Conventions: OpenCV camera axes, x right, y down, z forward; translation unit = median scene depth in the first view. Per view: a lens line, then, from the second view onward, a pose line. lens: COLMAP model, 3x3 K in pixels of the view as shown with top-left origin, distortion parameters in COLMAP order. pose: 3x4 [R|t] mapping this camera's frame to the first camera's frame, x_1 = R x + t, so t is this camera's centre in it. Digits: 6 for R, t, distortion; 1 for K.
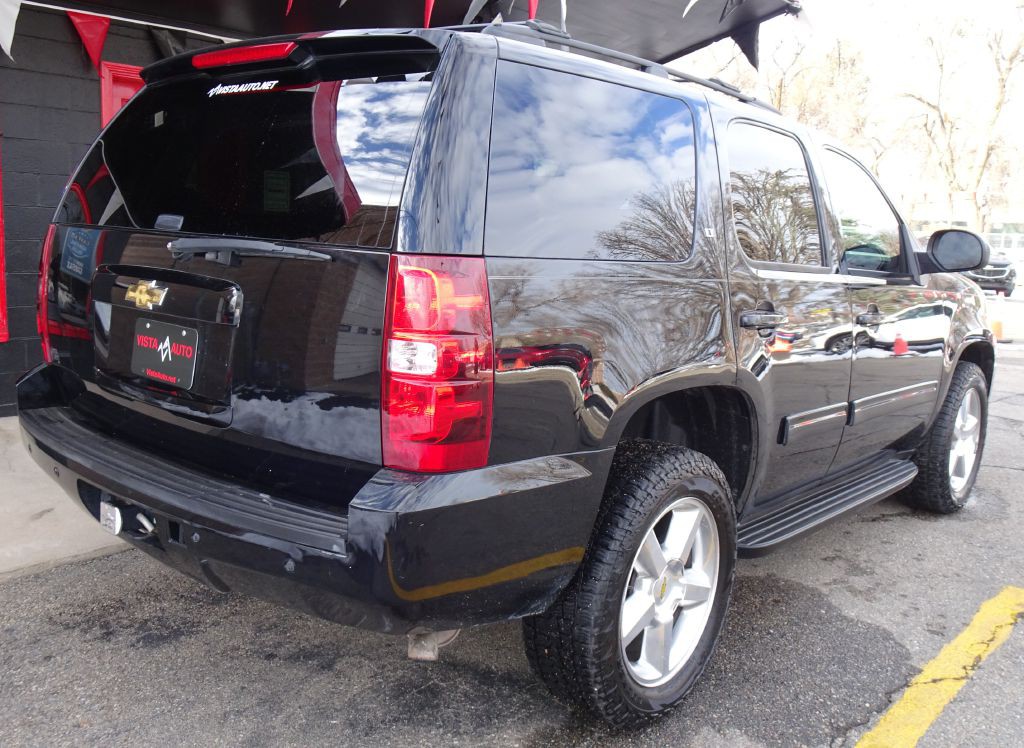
lens RADIAL K [[972.7, 0, 486.3], [0, 972.7, 346.2], [0, 0, 1]] dist [0.018302, 0.000000]
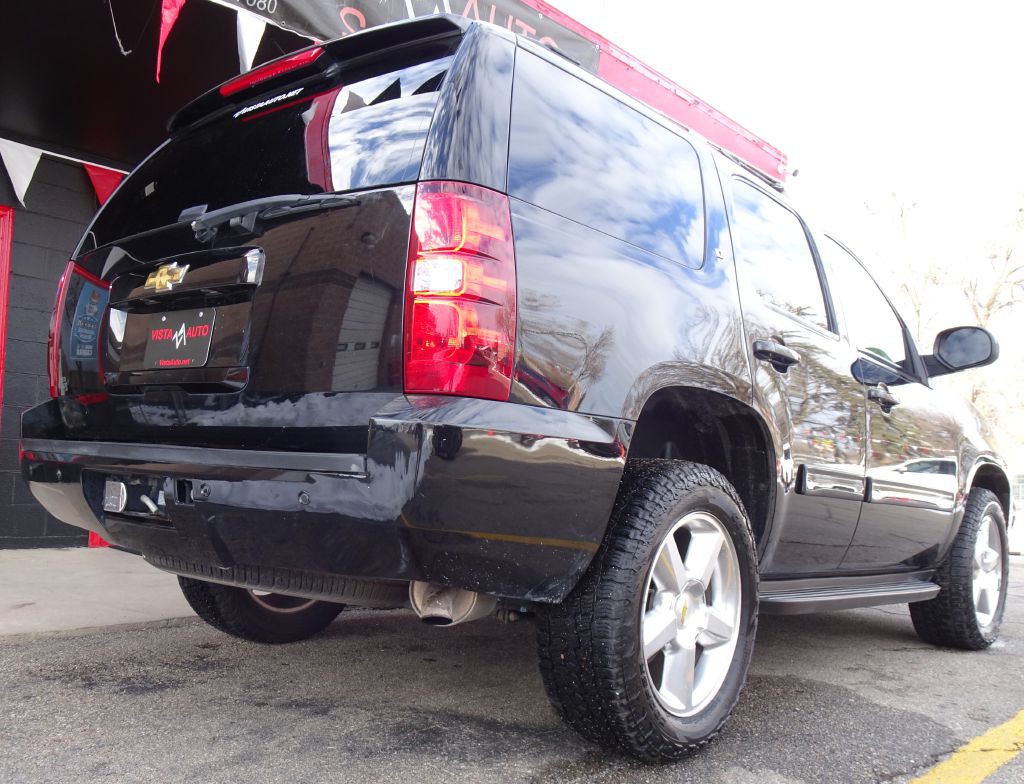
lens RADIAL K [[991.3, 0, 428.4], [0, 991.3, 416.6], [0, 0, 1]] dist [0.012054, 0.000000]
pose [[0.999368, 0.011966, -0.033486, -0.033863], [-0.018044, 0.982088, -0.187559, 0.240008], [0.030642, 0.188045, 0.981682, 0.017090]]
